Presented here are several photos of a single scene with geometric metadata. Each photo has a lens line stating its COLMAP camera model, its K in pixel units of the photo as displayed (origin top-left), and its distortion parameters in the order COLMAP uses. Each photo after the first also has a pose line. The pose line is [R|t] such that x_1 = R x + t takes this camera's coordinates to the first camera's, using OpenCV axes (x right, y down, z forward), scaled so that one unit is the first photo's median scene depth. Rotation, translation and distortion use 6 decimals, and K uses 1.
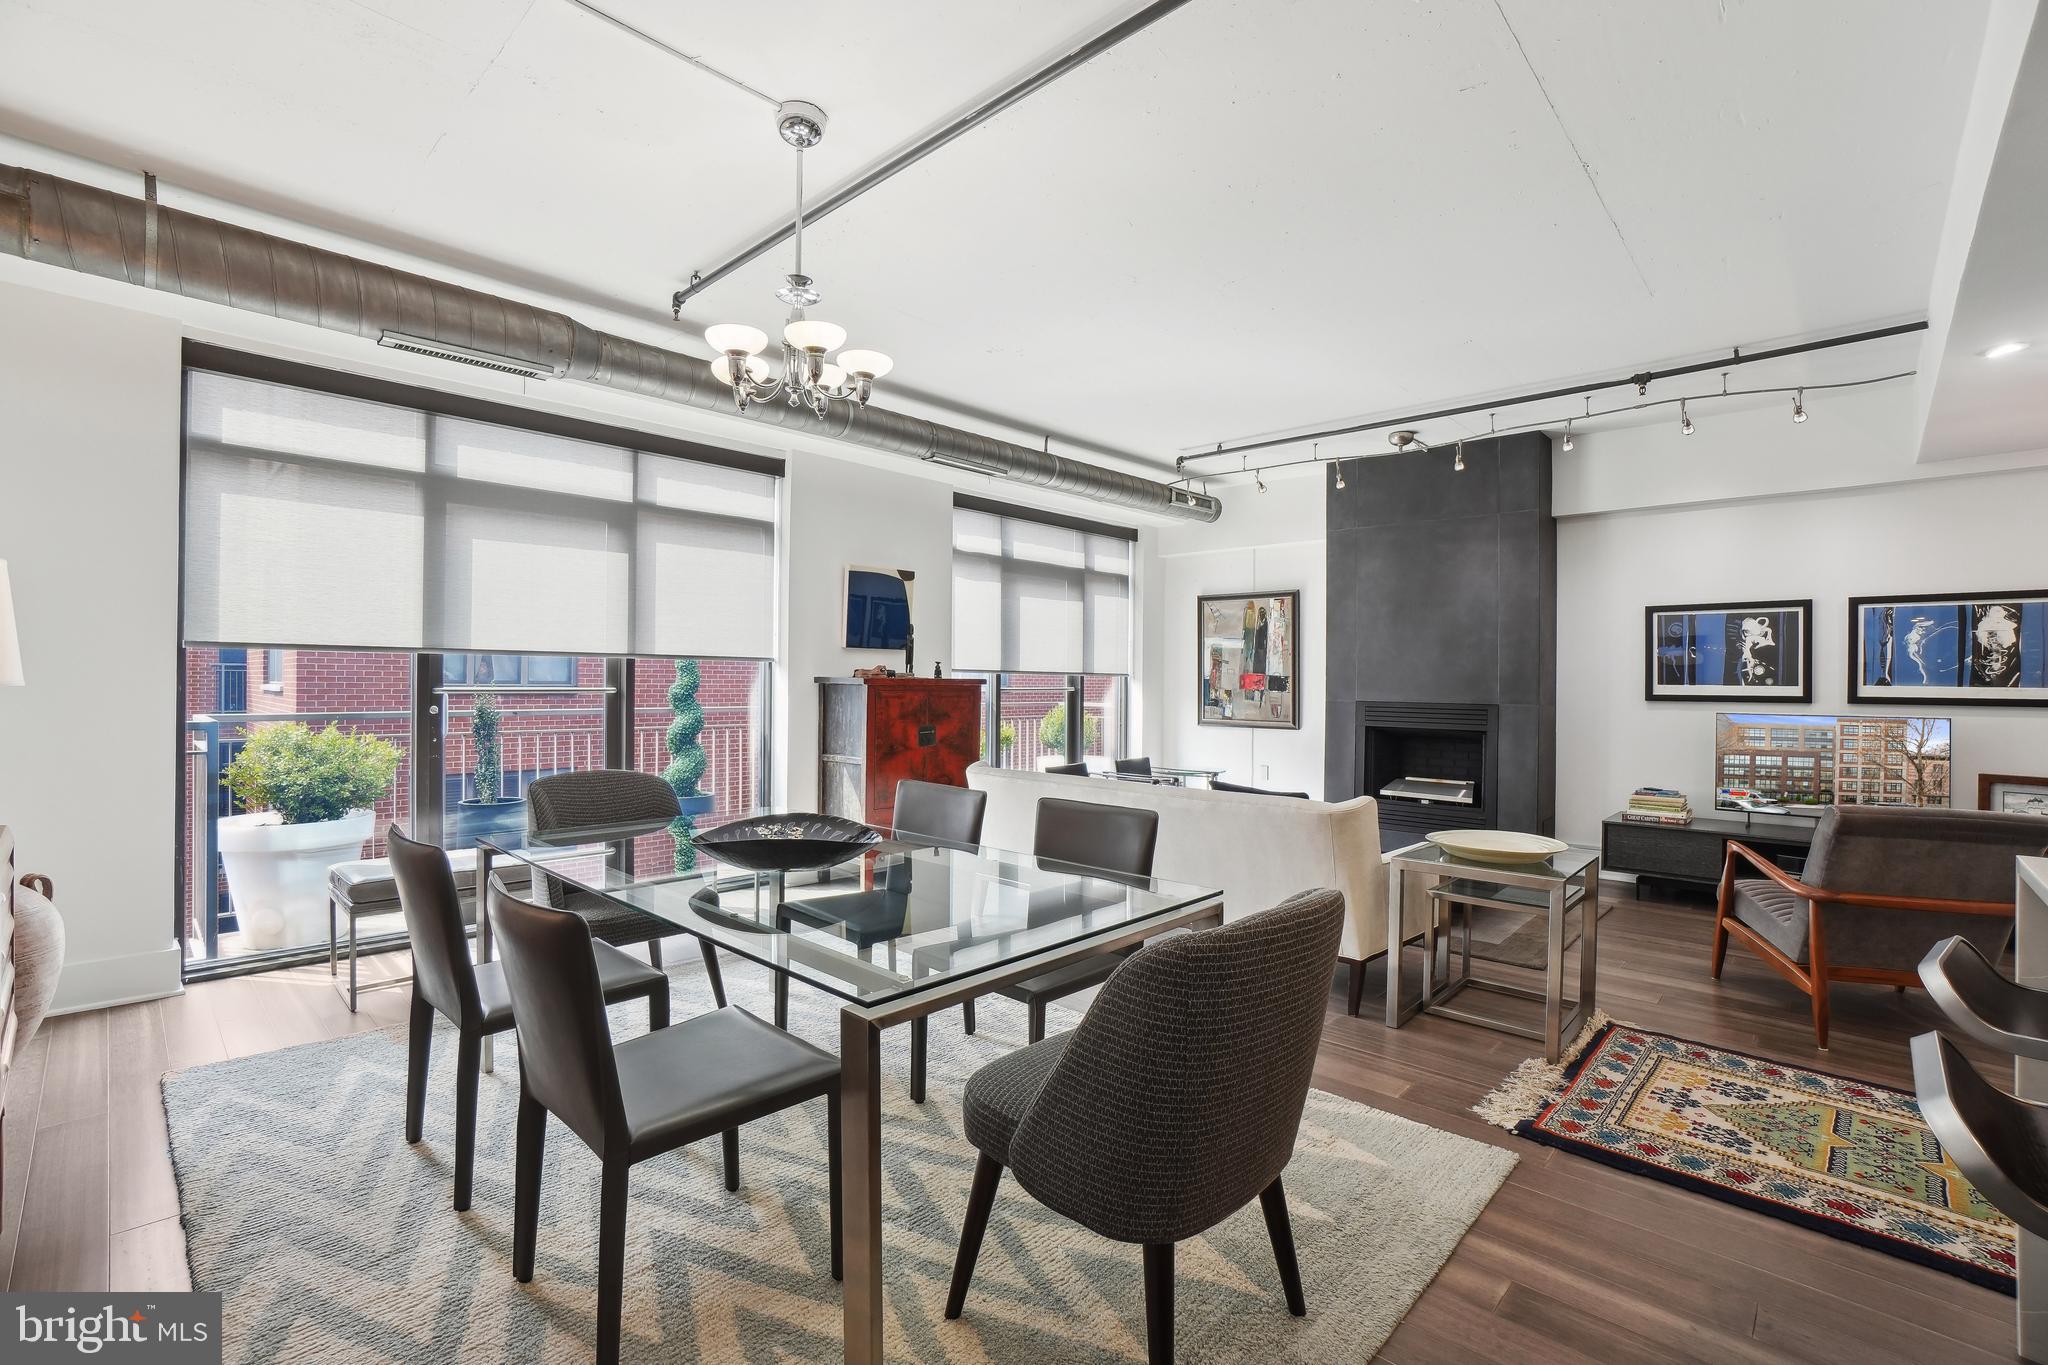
lens RADIAL K [[941.0, 0, 1024.0], [0, 941.0, 682.5], [0, 0, 1]] dist [0.000554, 0.000126]
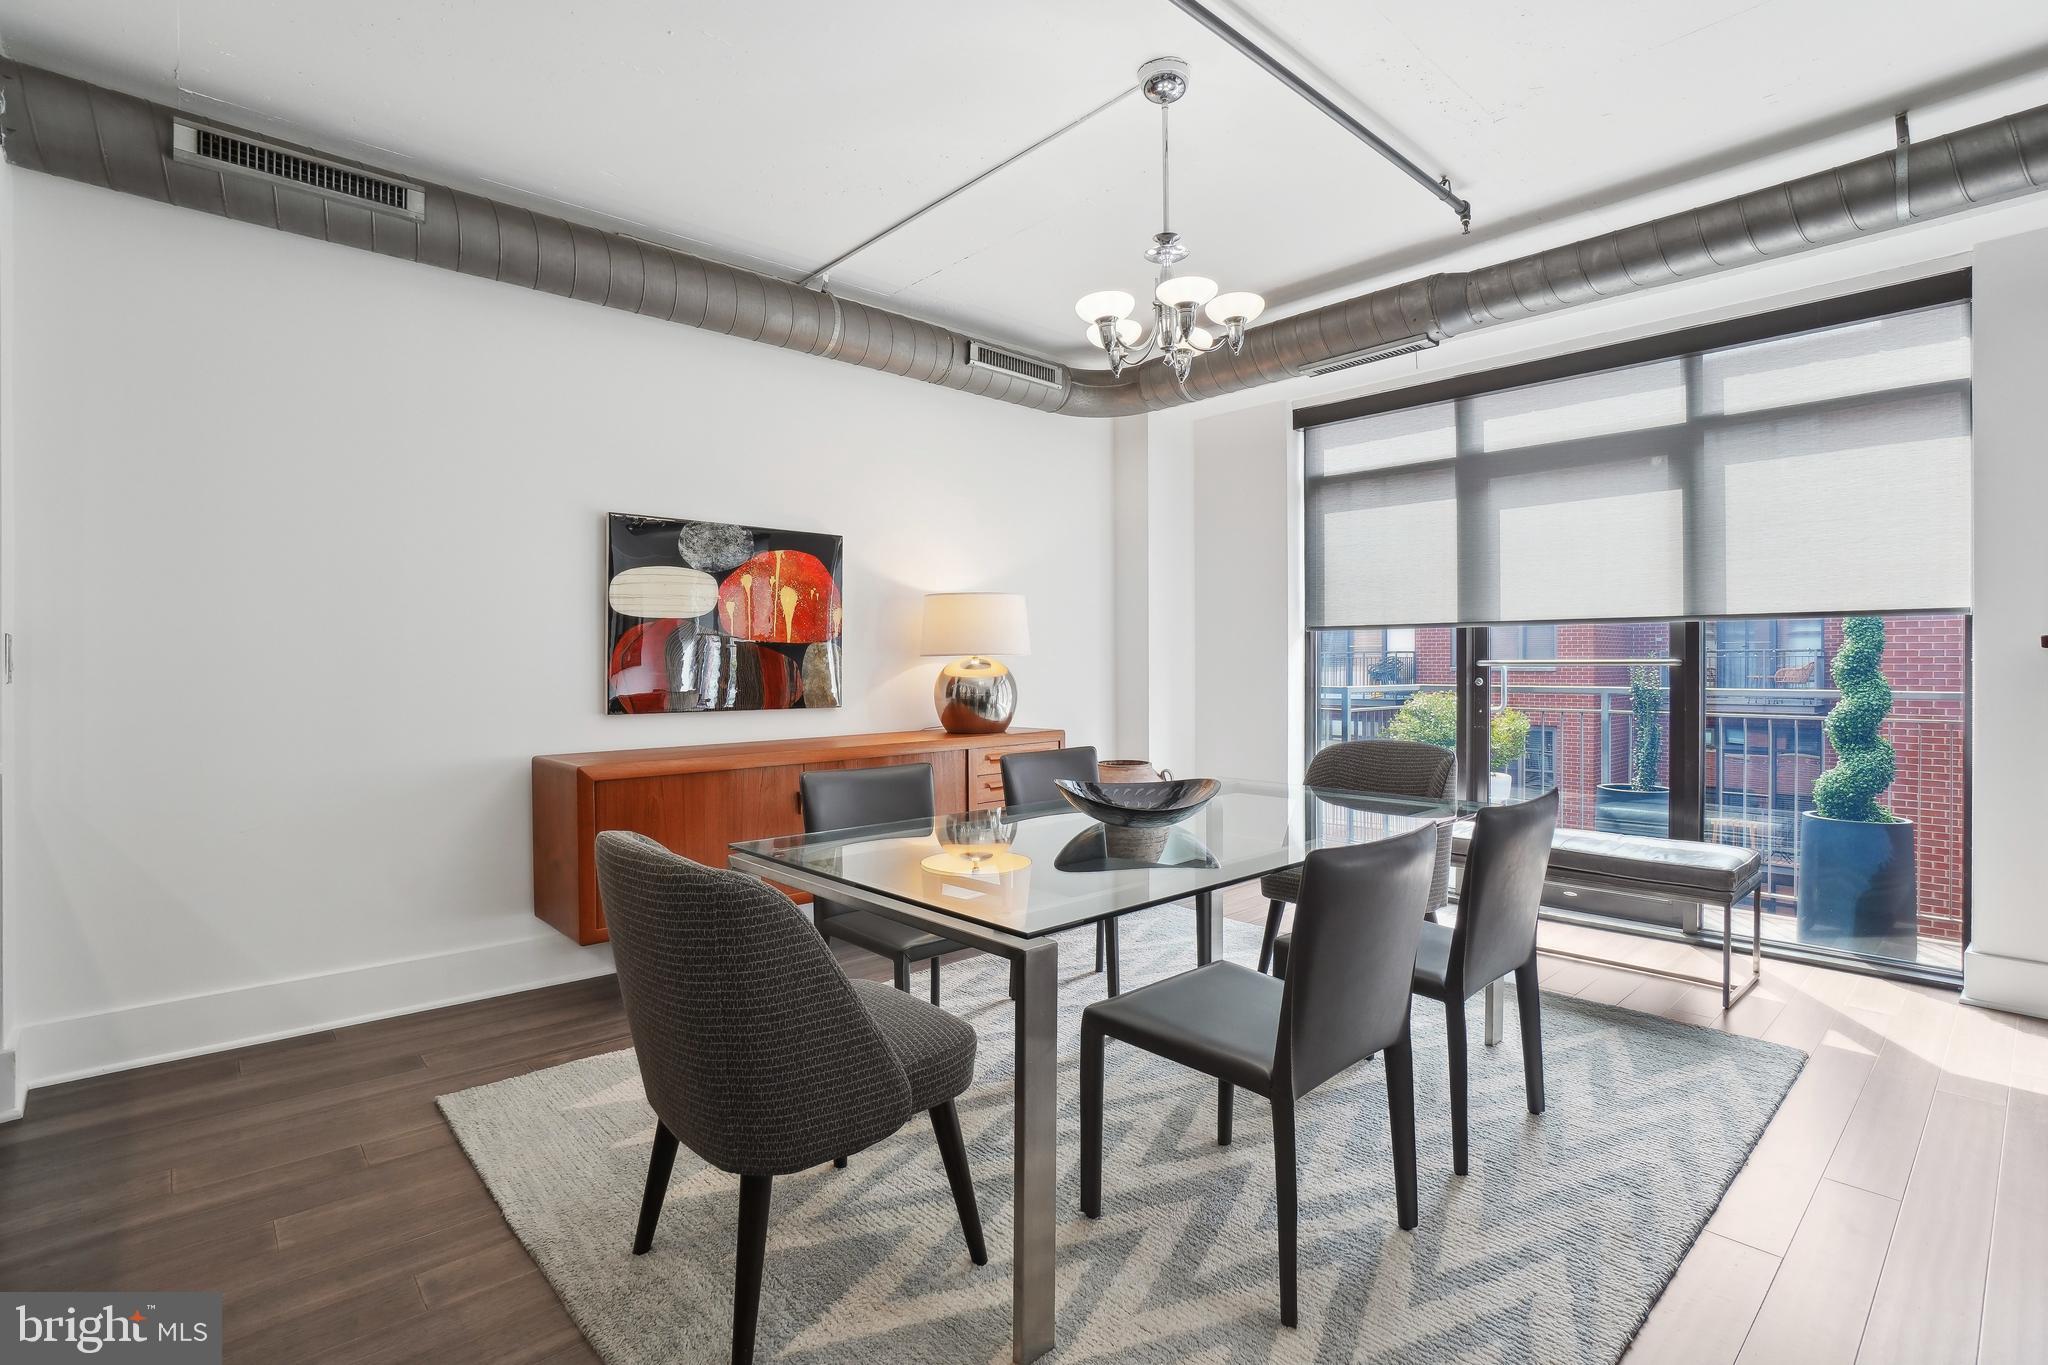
lens RADIAL K [[995.0, 0, 1024.0], [0, 995.0, 682.5], [0, 0, 1]] dist [0.000431, -0.000133]
pose [[-0.037009, 0.019366, -0.999127, 0.498675], [0.012453, 0.999743, 0.018917, 0.002463], [0.999237, -0.011742, -0.037240, 0.553249]]
